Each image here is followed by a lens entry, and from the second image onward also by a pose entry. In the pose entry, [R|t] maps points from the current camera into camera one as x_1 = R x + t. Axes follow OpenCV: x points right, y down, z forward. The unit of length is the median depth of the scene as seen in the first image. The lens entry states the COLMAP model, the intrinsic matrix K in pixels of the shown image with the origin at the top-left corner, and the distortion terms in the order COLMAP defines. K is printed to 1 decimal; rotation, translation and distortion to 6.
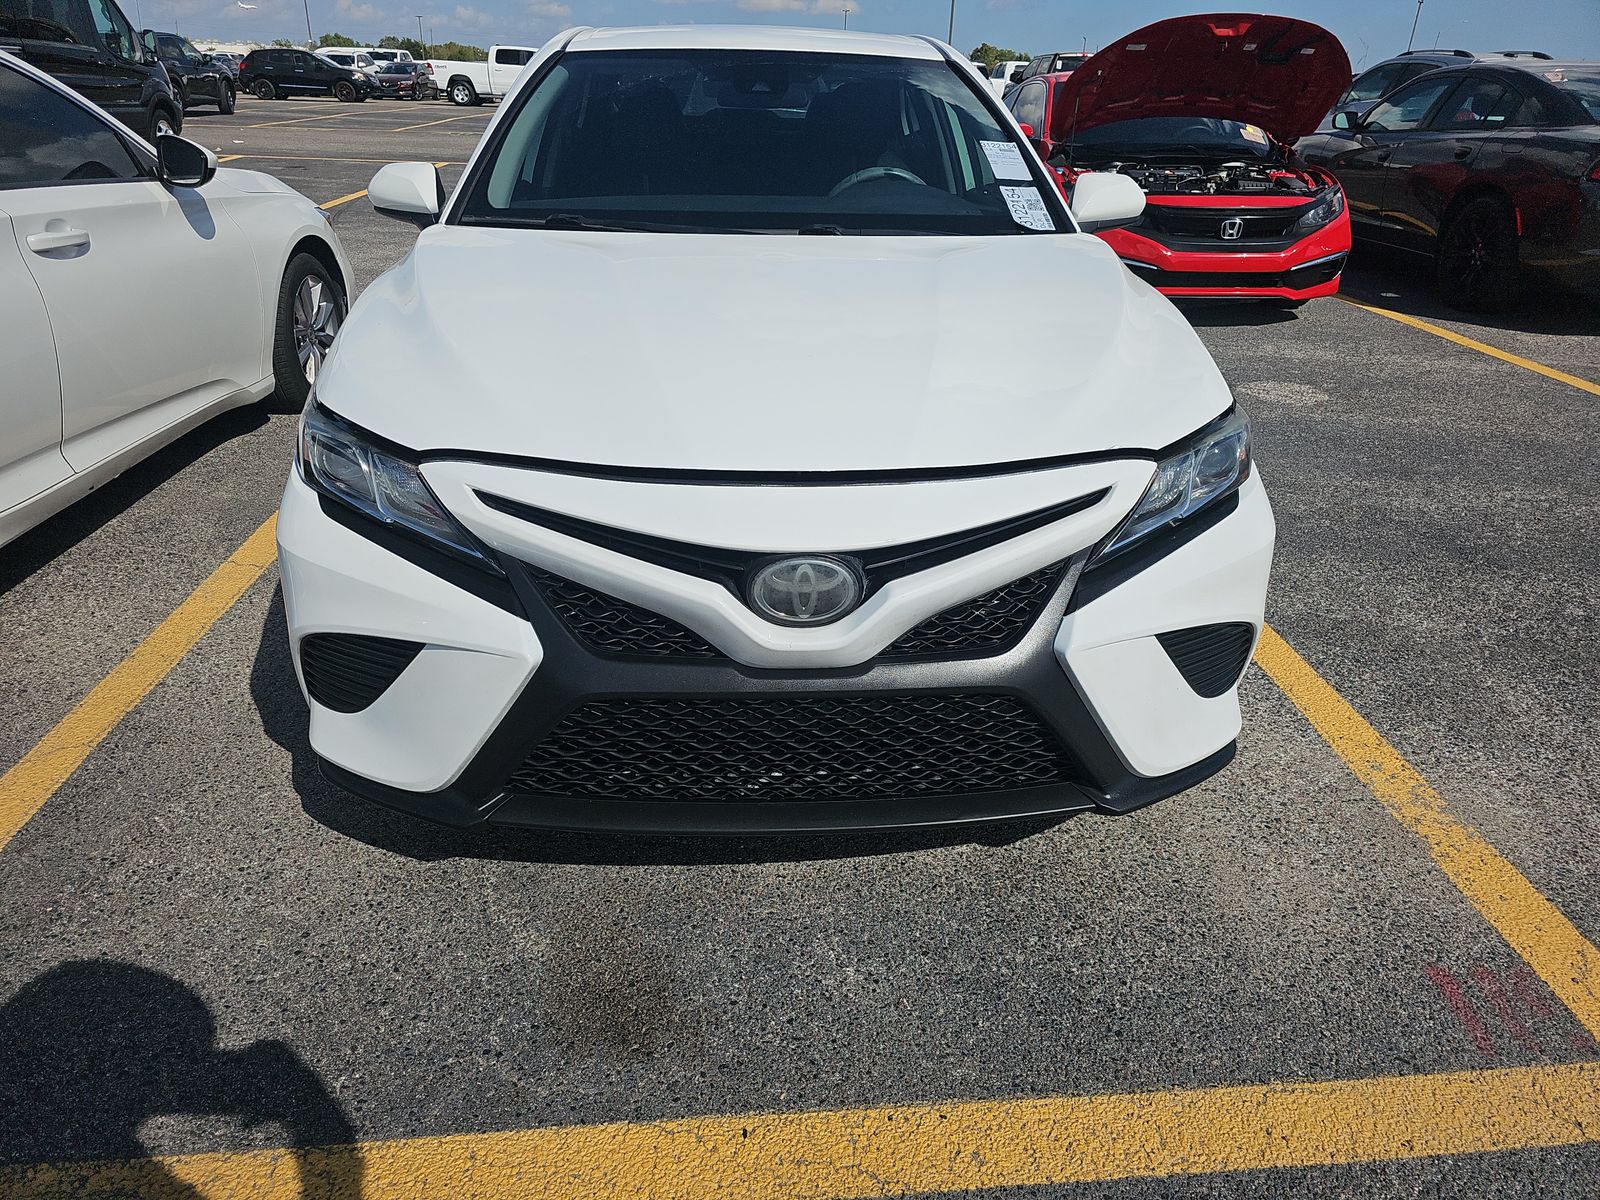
lens RADIAL K [[1071.0, 0, 778.2], [0, 1071.0, 593.7], [0, 0, 1]] dist [0.042877, -0.044182]
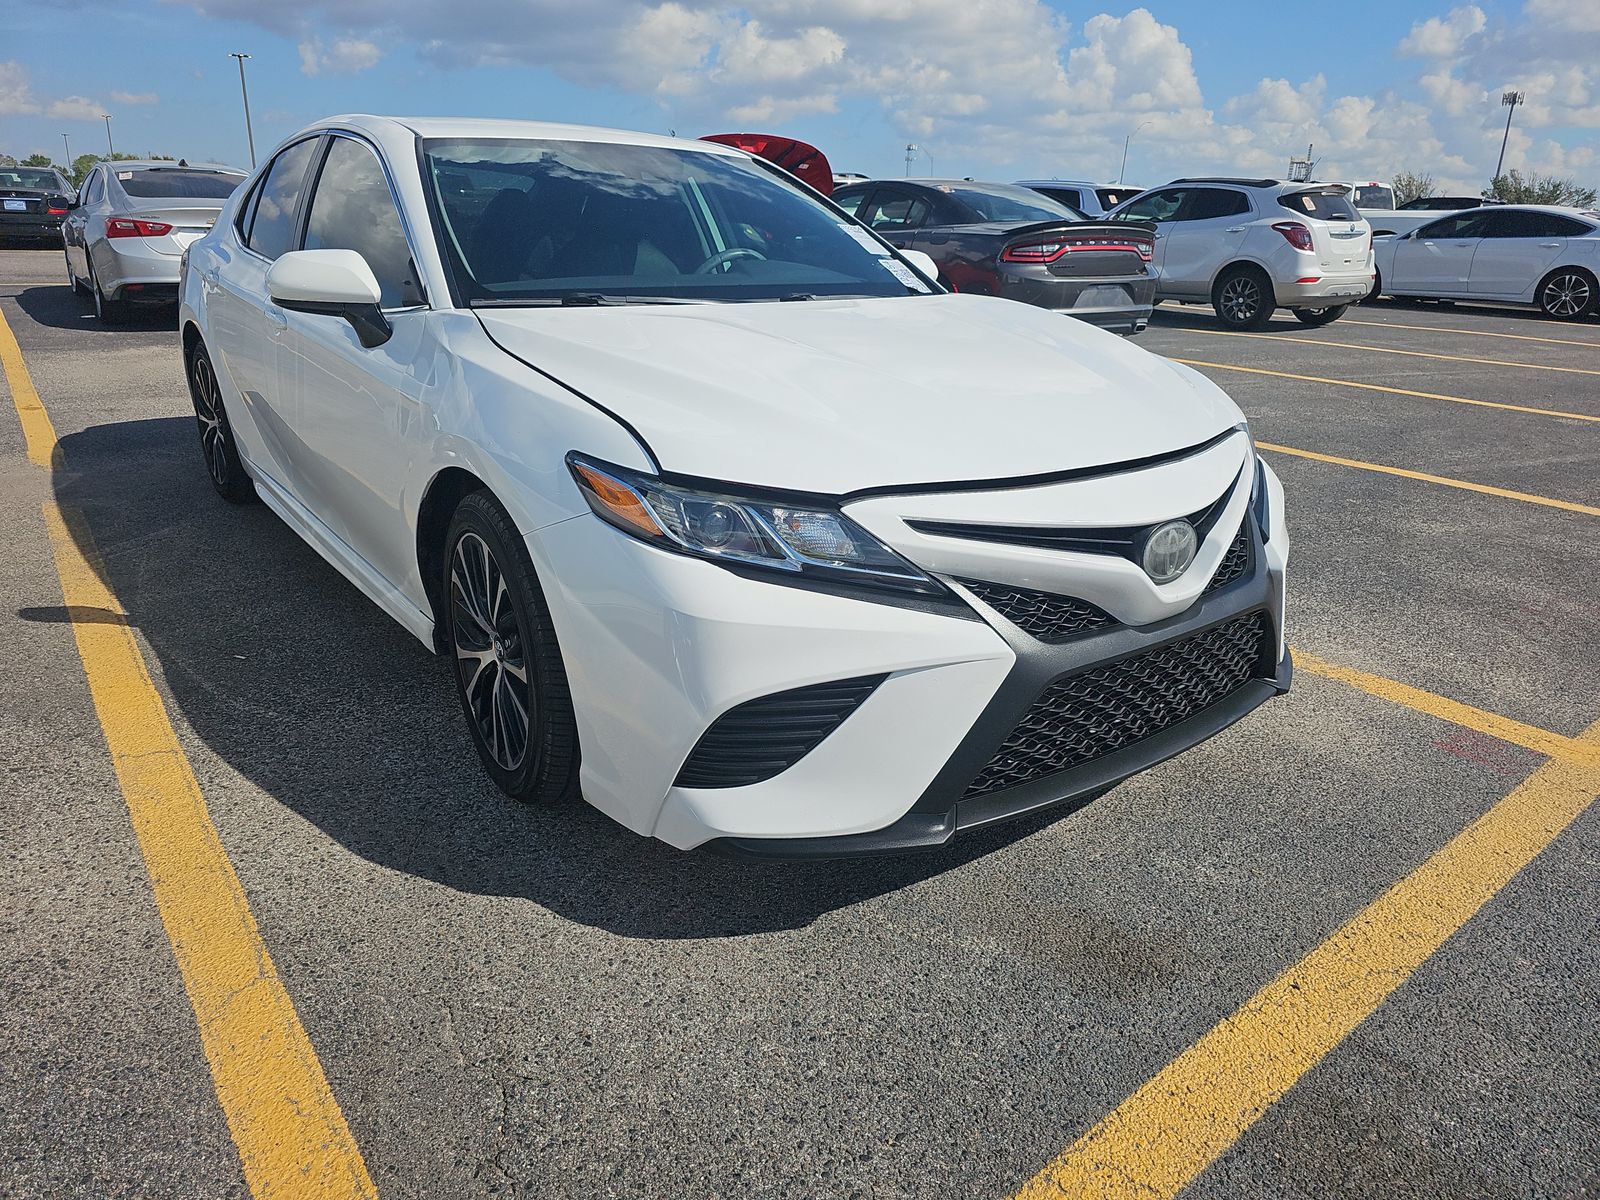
lens RADIAL K [[1075.7, 0, 761.0], [0, 1075.7, 572.5], [0, 0, 1]] dist [0.043450, -0.036042]
pose [[0.831264, -0.174173, 0.527886, -0.980869], [0.230794, 0.972065, -0.042704, -0.033436], [-0.505701, 0.157331, 0.848241, 0.176048]]
